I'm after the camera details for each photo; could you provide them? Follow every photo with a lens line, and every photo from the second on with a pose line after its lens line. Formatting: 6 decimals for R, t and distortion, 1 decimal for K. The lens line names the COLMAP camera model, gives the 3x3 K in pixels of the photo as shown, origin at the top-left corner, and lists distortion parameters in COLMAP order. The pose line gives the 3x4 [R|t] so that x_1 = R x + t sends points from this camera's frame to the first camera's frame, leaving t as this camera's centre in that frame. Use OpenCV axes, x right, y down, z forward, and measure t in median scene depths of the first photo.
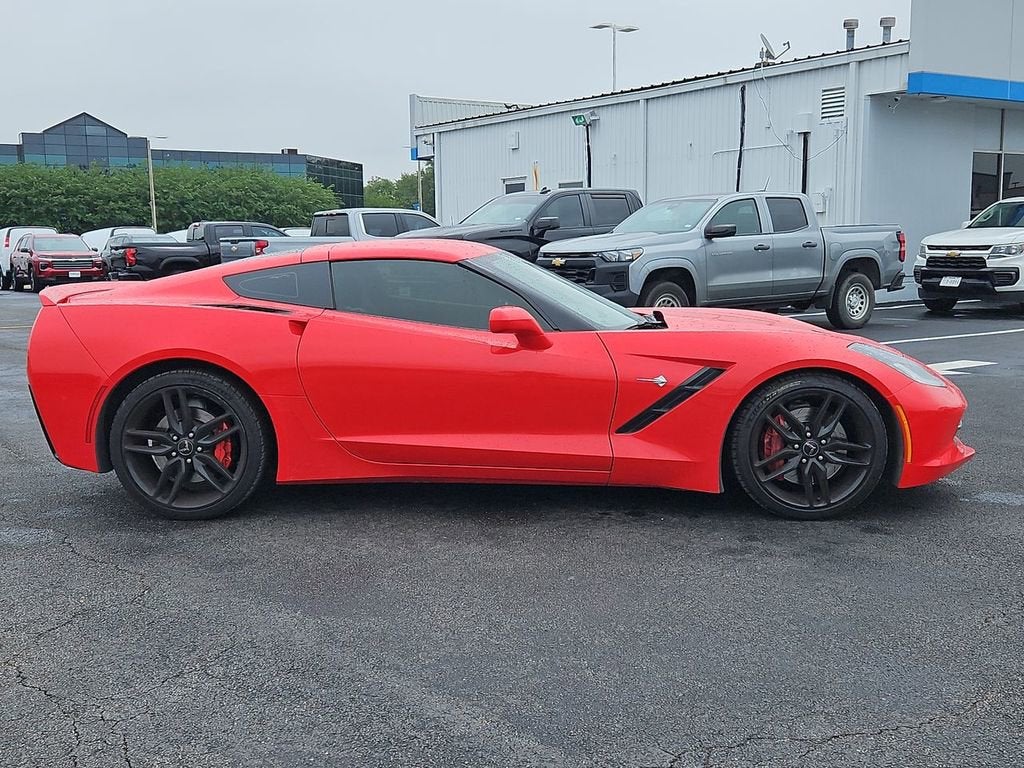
lens RADIAL K [[1173.7, 0, 509.5], [0, 1173.7, 384.1], [0, 0, 1]] dist [0.087309, 0.000000]
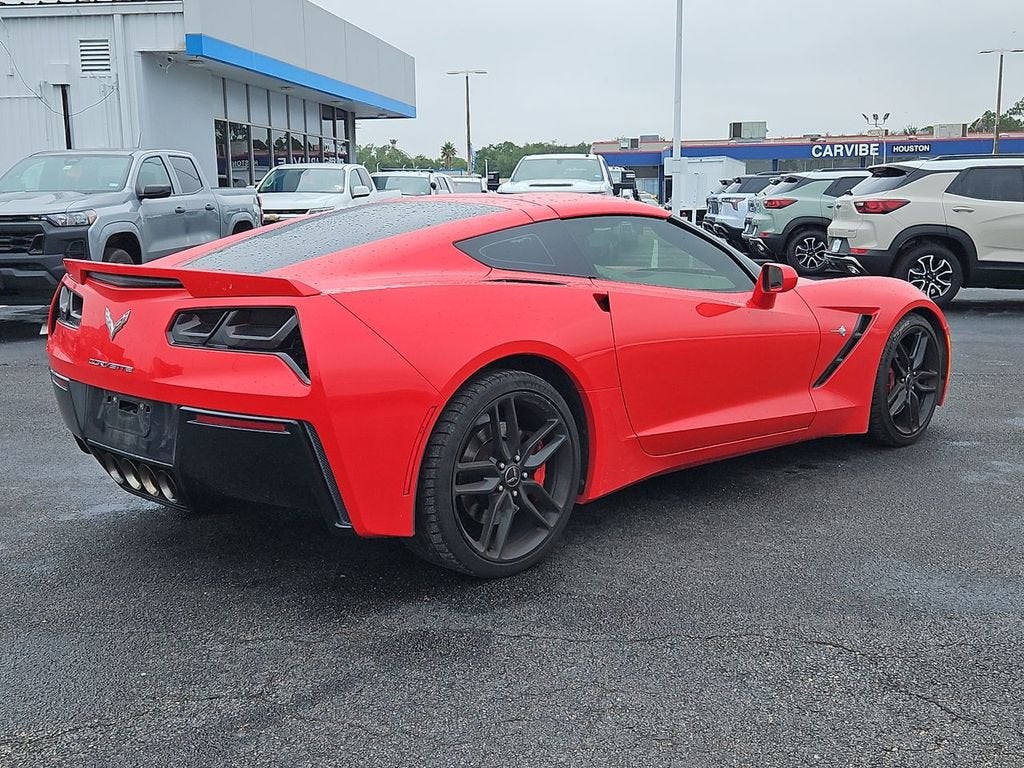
lens RADIAL K [[1173.7, 0, 502.5], [0, 1173.7, 363.4], [0, 0, 1]] dist [0.087309, 0.000000]
pose [[0.681289, -0.101613, 0.724928, -0.314244], [0.094355, 0.994247, 0.050688, -0.020908], [-0.725908, 0.033867, 0.686957, 0.198232]]
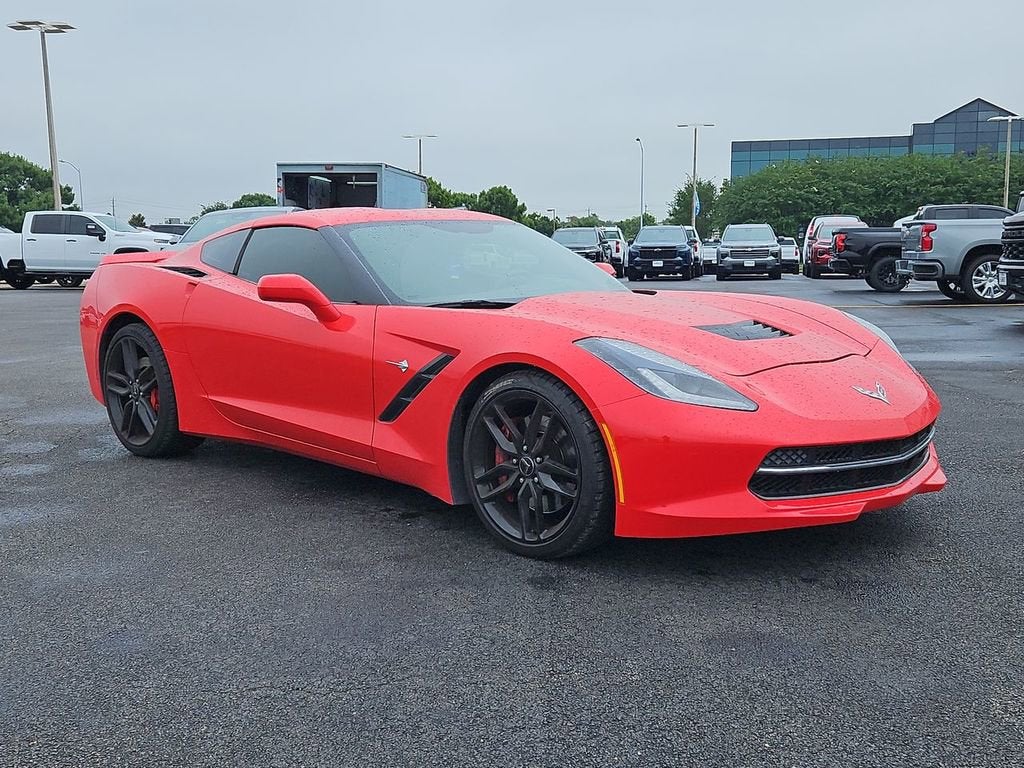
lens RADIAL K [[1173.7, 0, 517.1], [0, 1173.7, 393.6], [0, 0, 1]] dist [0.087309, 0.000000]
pose [[0.734817, 0.095495, -0.671510, 0.299331], [-0.084933, 0.995201, 0.048588, -0.012078], [0.672927, 0.021330, 0.739401, 0.160179]]
